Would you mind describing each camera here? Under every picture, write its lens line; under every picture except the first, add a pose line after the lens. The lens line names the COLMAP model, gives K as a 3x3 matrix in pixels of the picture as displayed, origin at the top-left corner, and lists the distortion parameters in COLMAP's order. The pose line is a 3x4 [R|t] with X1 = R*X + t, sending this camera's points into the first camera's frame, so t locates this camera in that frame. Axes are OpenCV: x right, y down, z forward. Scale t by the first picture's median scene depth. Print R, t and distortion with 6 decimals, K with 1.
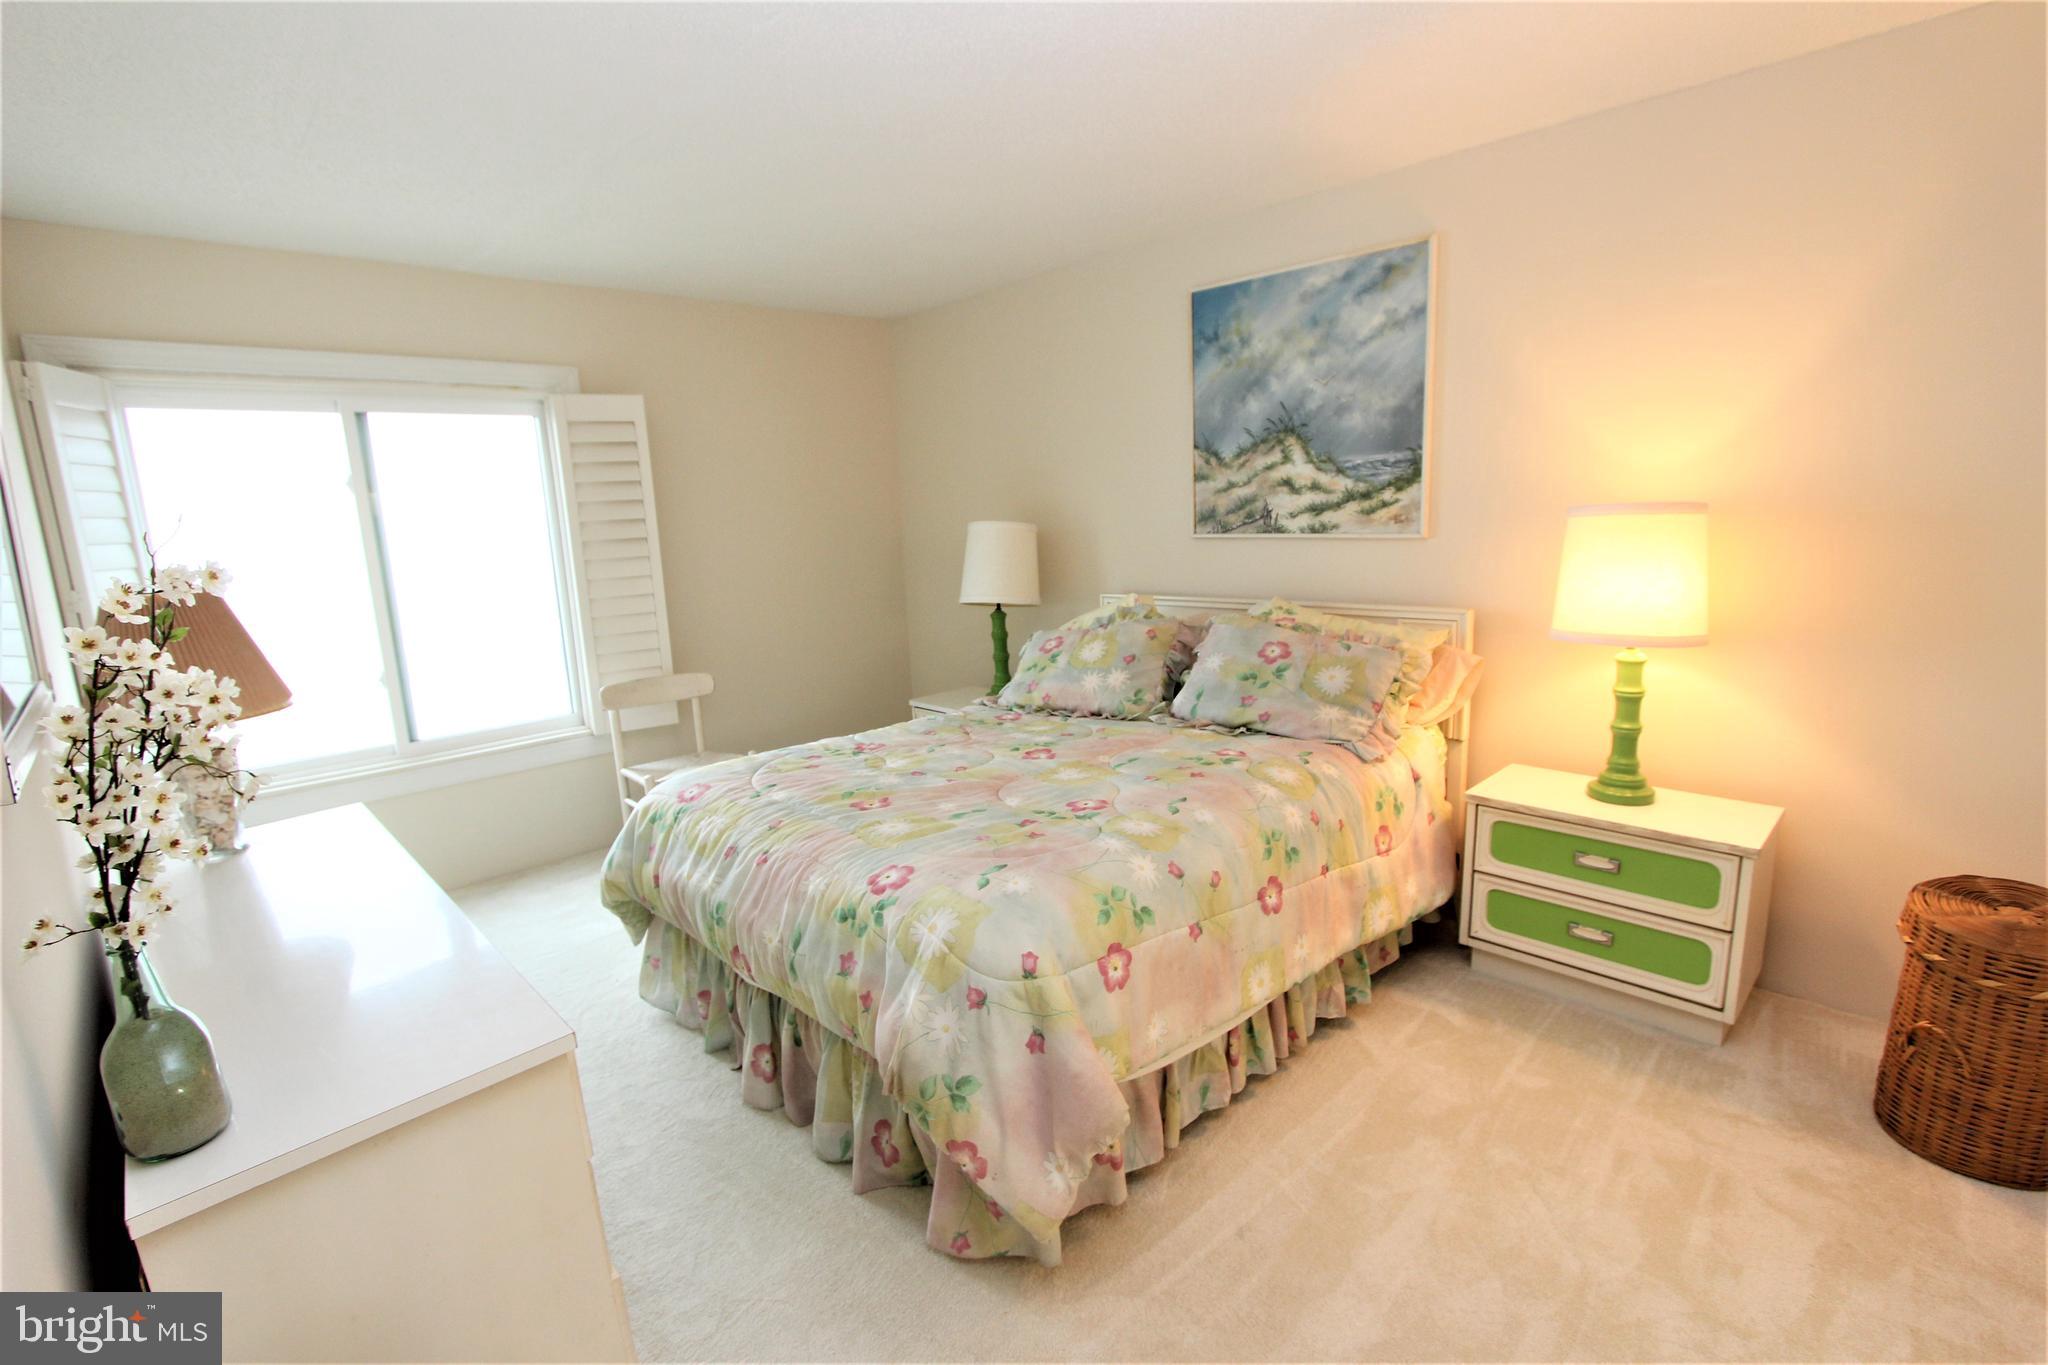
lens RADIAL K [[943.6, 0, 1029.3], [0, 943.6, 679.1], [0, 0, 1]] dist [-0.011013, 0.000900]
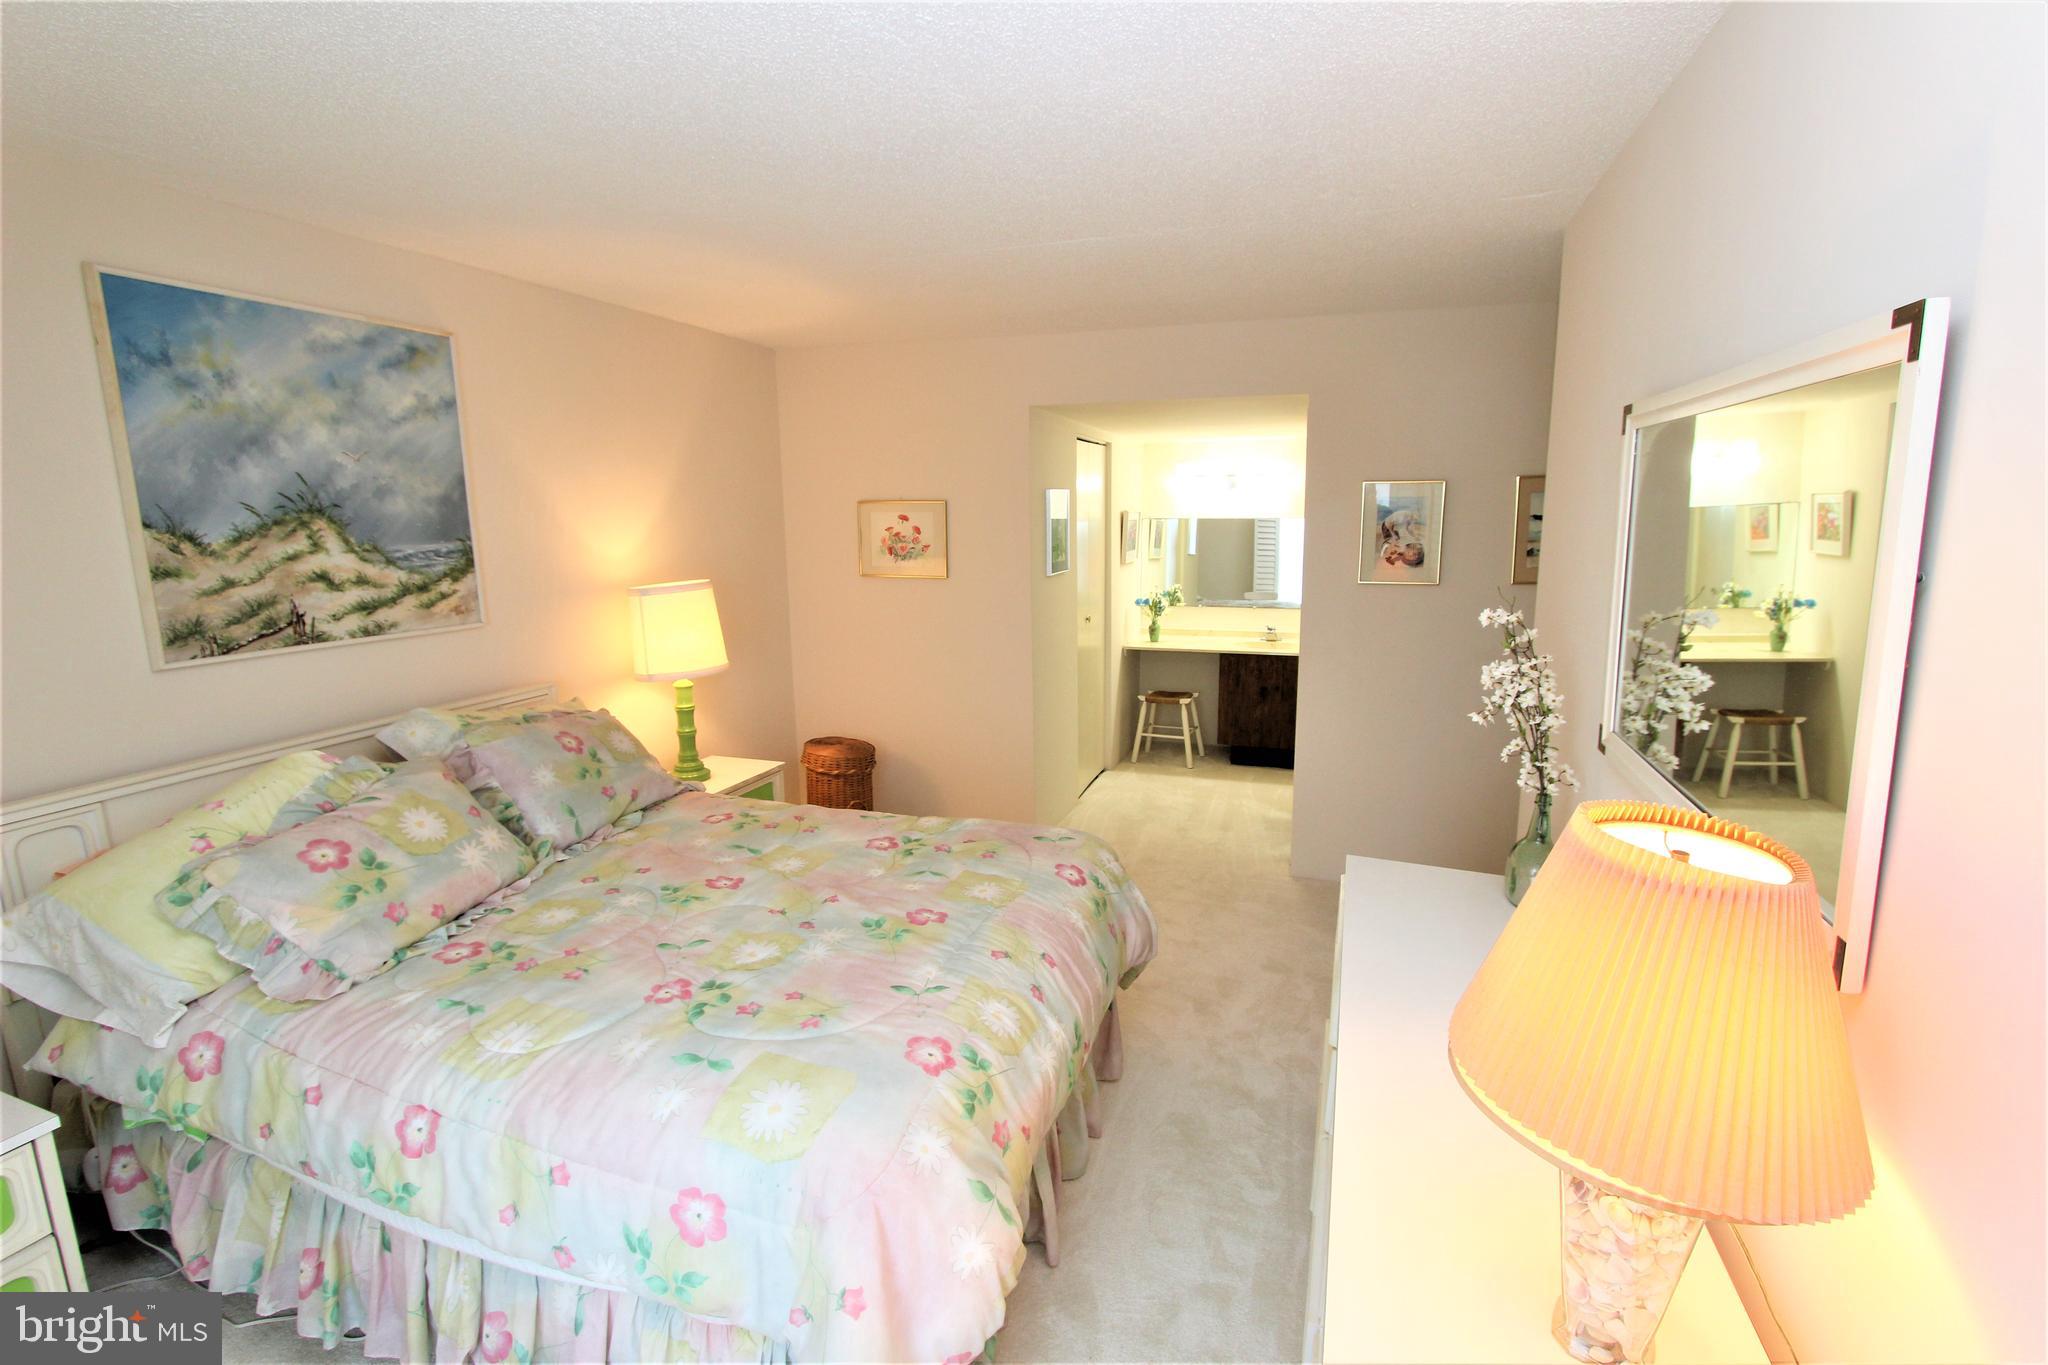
lens RADIAL K [[943.6, 0, 1032.4], [0, 943.6, 678.0], [0, 0, 1]] dist [-0.011013, 0.000900]
pose [[-0.447117, -0.115756, 0.886954, -0.724123], [0.188322, 0.957182, 0.219856, -0.199857], [-0.874426, 0.265334, -0.406173, 0.873852]]
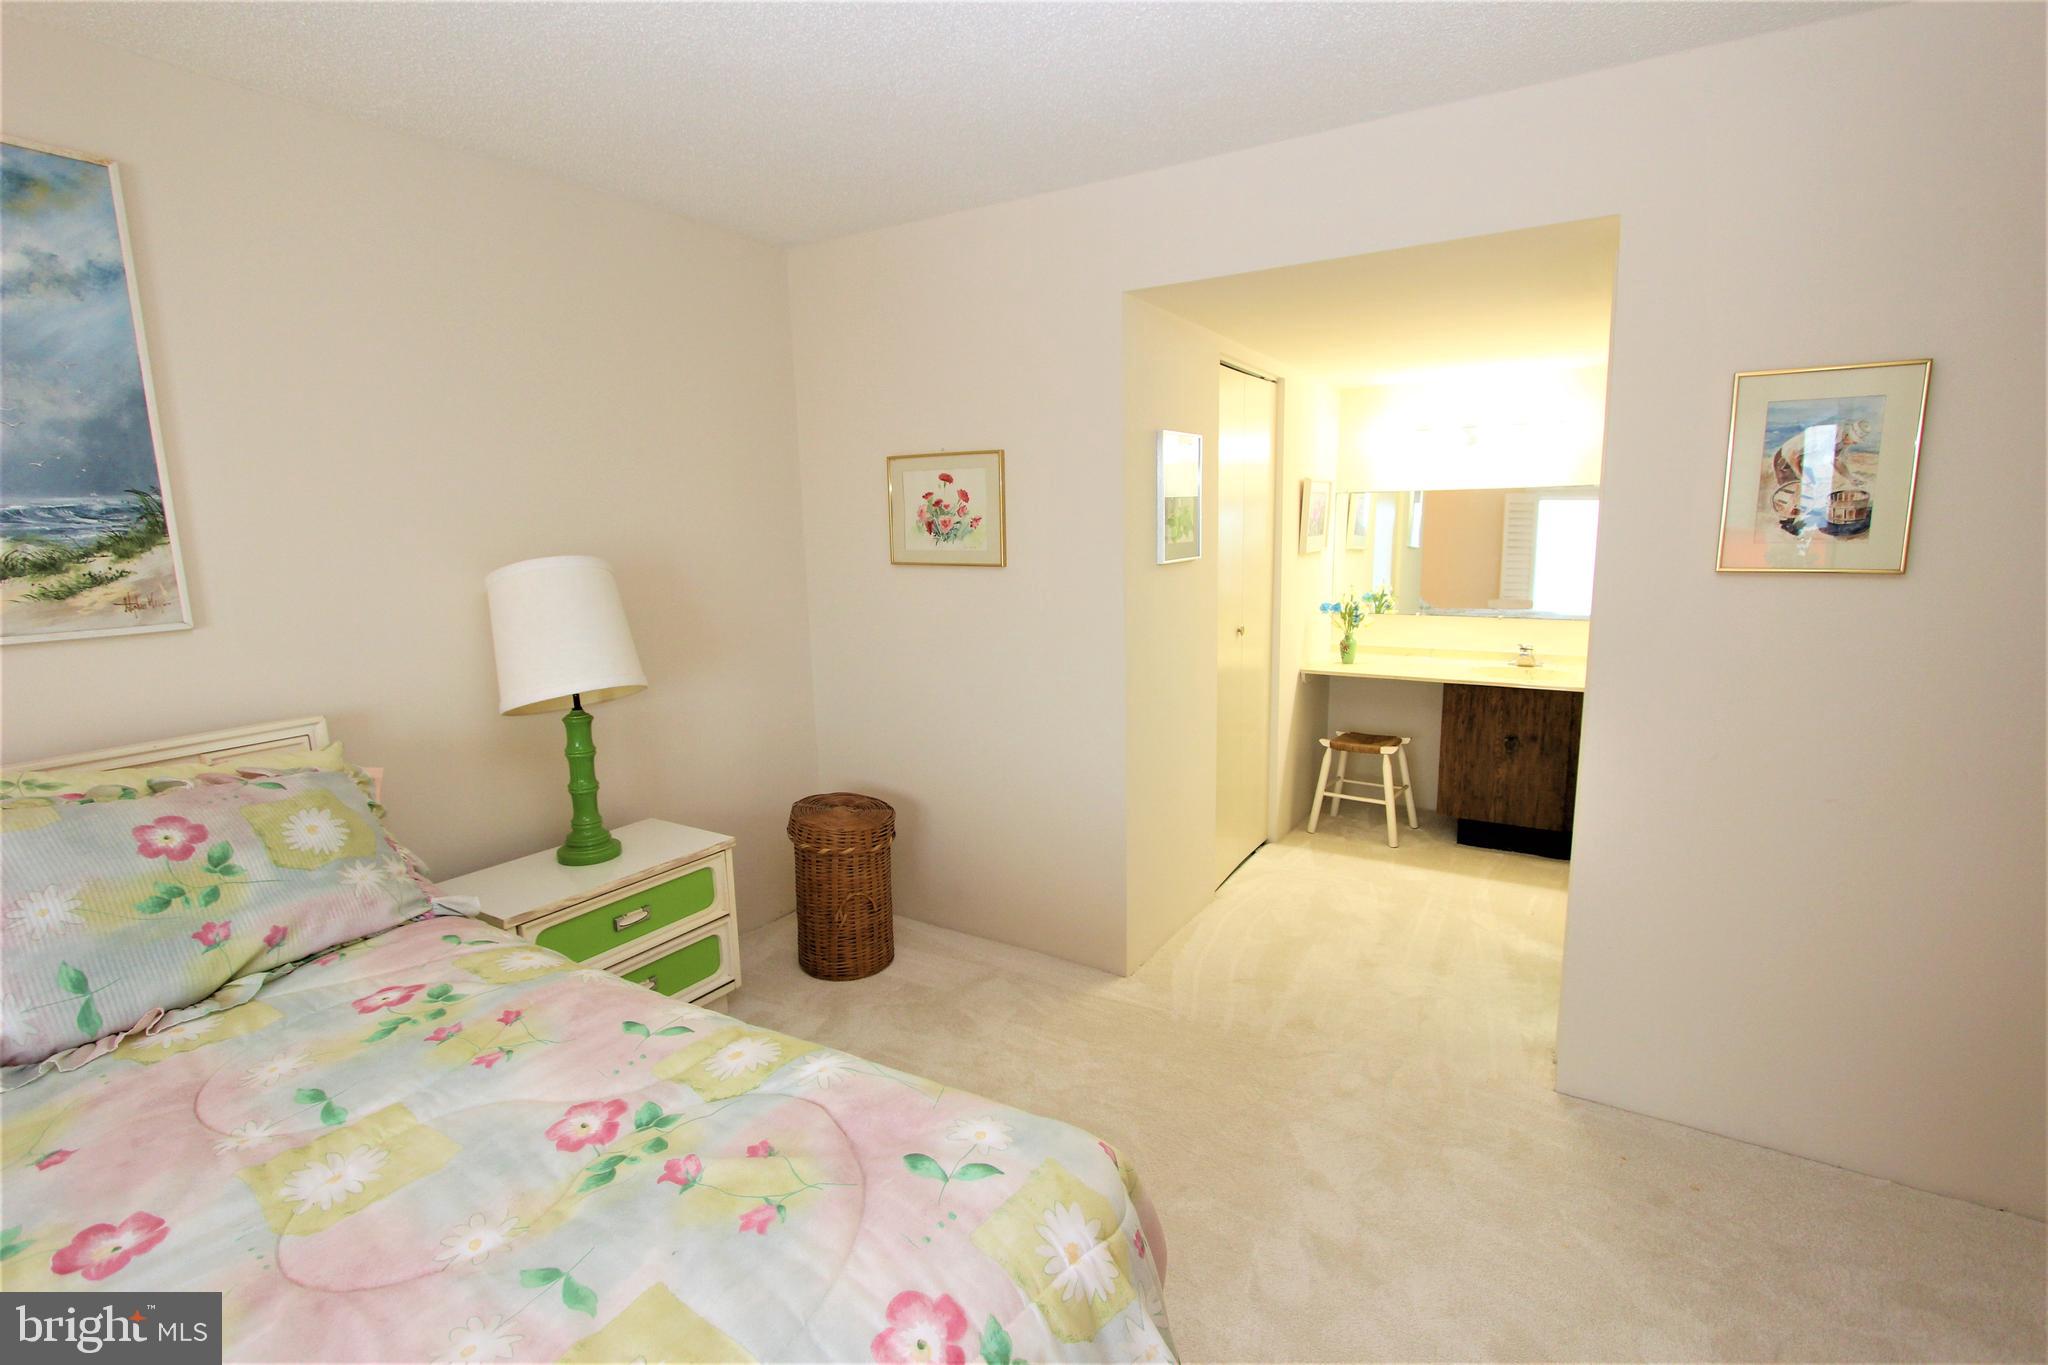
lens RADIAL K [[943.6, 0, 1029.5], [0, 943.6, 679.3], [0, 0, 1]] dist [-0.011013, 0.000900]
pose [[-0.227894, -0.119924, 0.966273, -0.331603], [0.206044, 0.963973, 0.168233, -0.101371], [-0.951636, 0.237434, -0.194974, 0.558892]]
